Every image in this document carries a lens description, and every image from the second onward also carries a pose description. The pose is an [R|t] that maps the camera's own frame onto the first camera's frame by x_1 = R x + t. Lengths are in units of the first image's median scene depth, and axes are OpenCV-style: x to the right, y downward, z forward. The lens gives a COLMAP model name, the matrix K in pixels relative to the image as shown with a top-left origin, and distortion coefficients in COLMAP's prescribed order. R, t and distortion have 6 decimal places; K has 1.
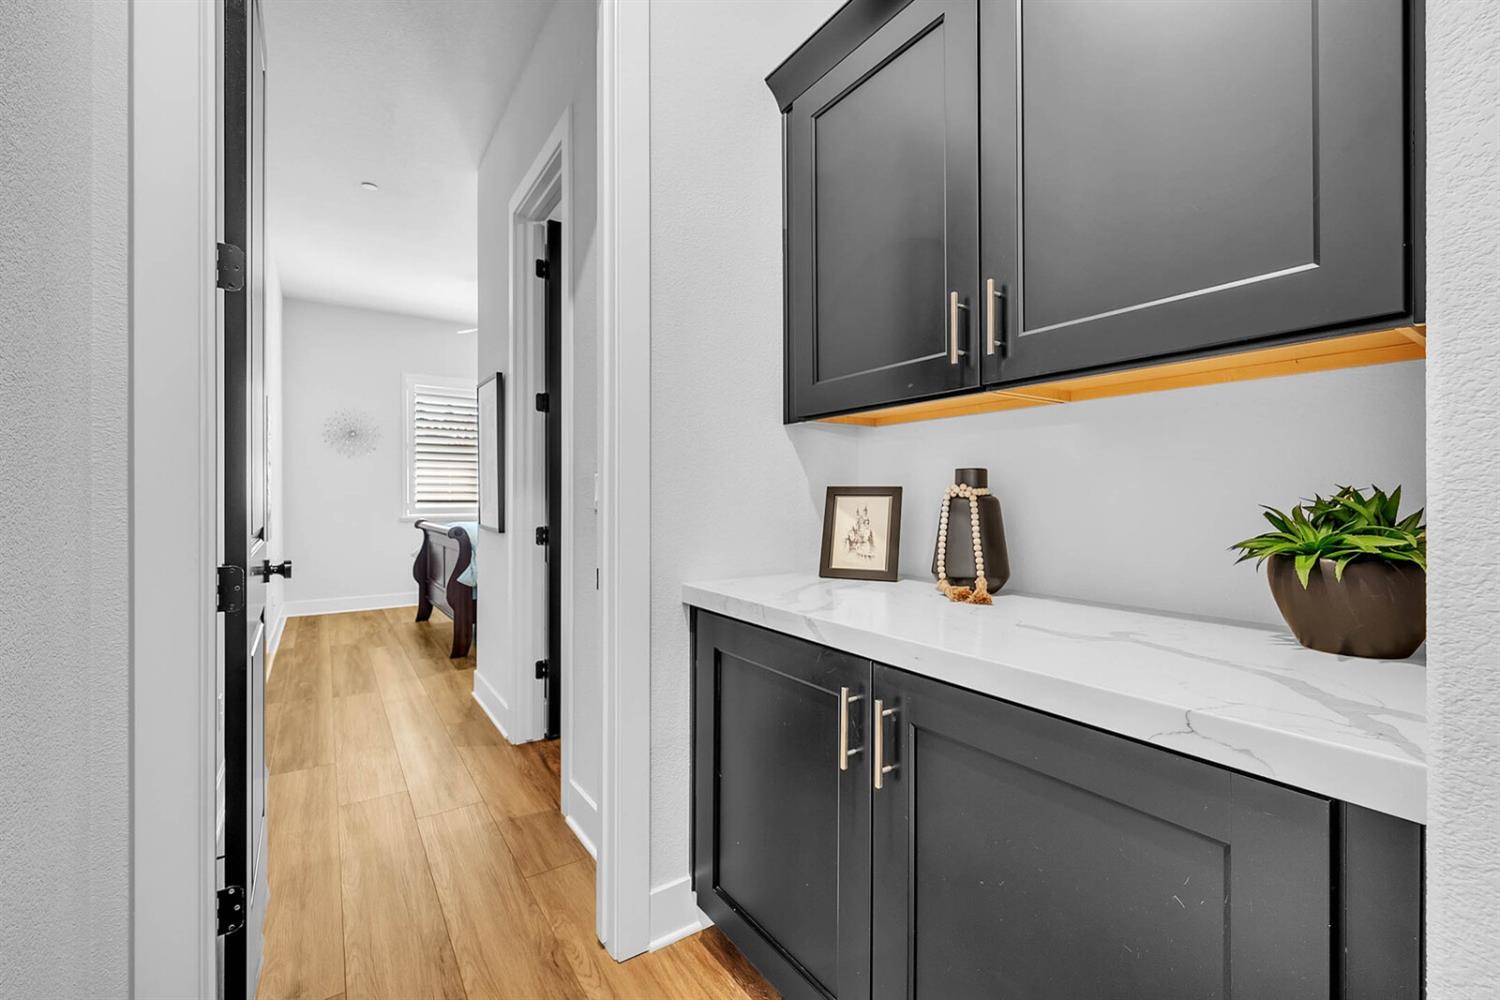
lens RADIAL K [[629.7, 0, 752.6], [0, 629.7, 494.8], [0, 0, 1]] dist [-0.002822, -0.000018]
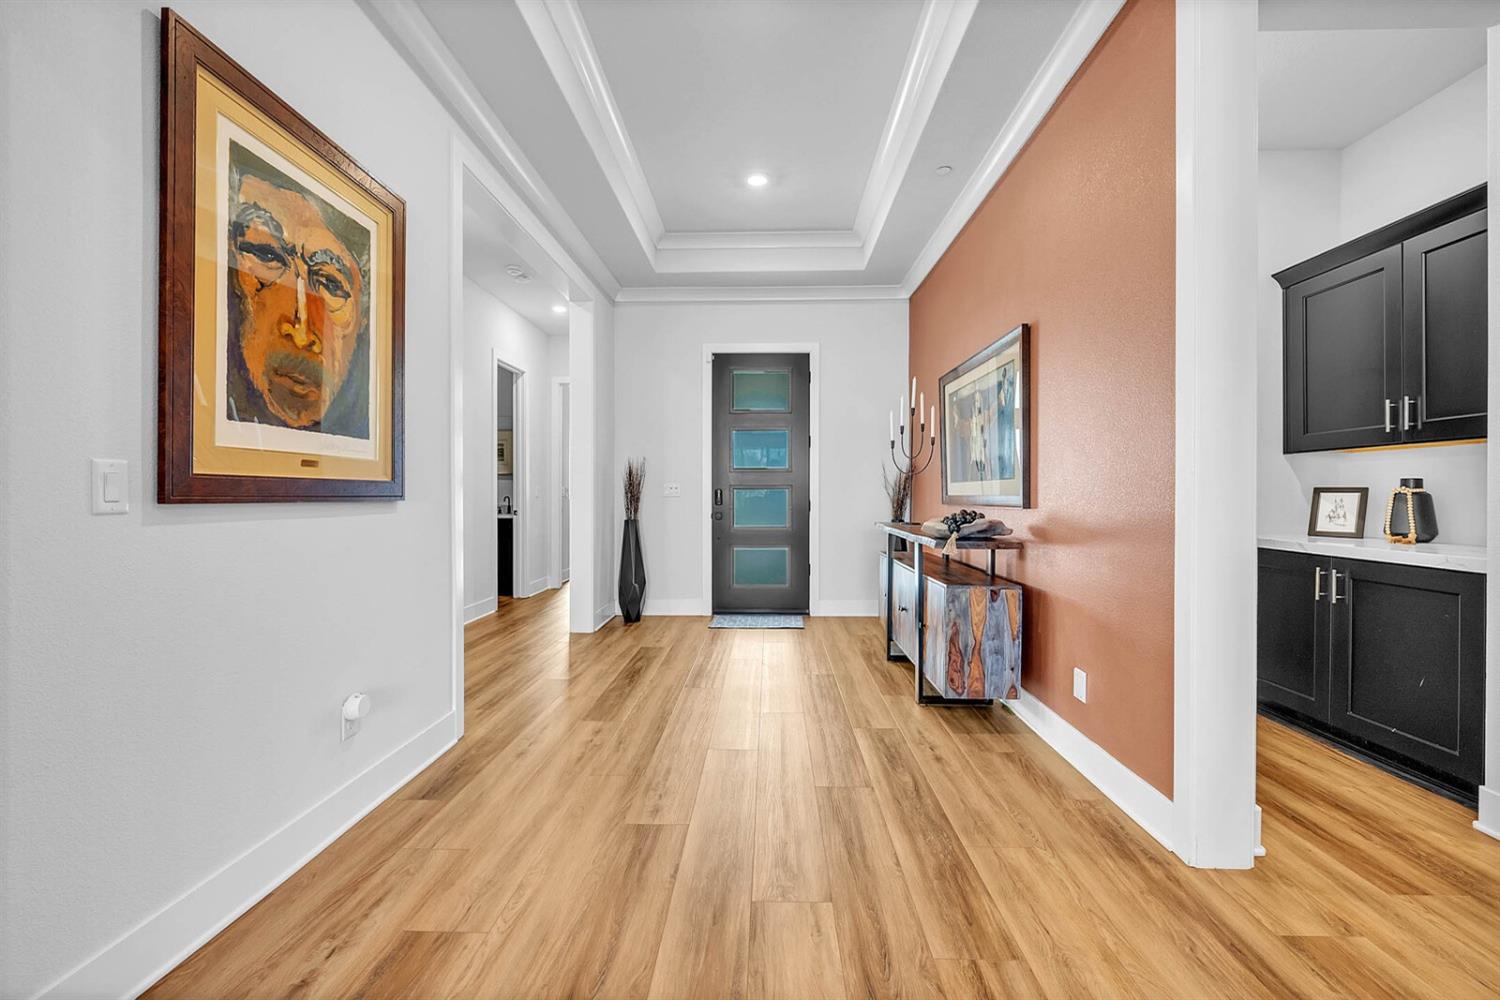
lens RADIAL K [[629.7, 0, 752.6], [0, 629.7, 494.8], [0, 0, 1]] dist [-0.002822, -0.000018]
pose [[0.805433, 0.001423, -0.592686, -0.143854], [0.001103, 0.999992, 0.003899, -0.001022], [0.592686, -0.003794, 0.805424, -1.820862]]
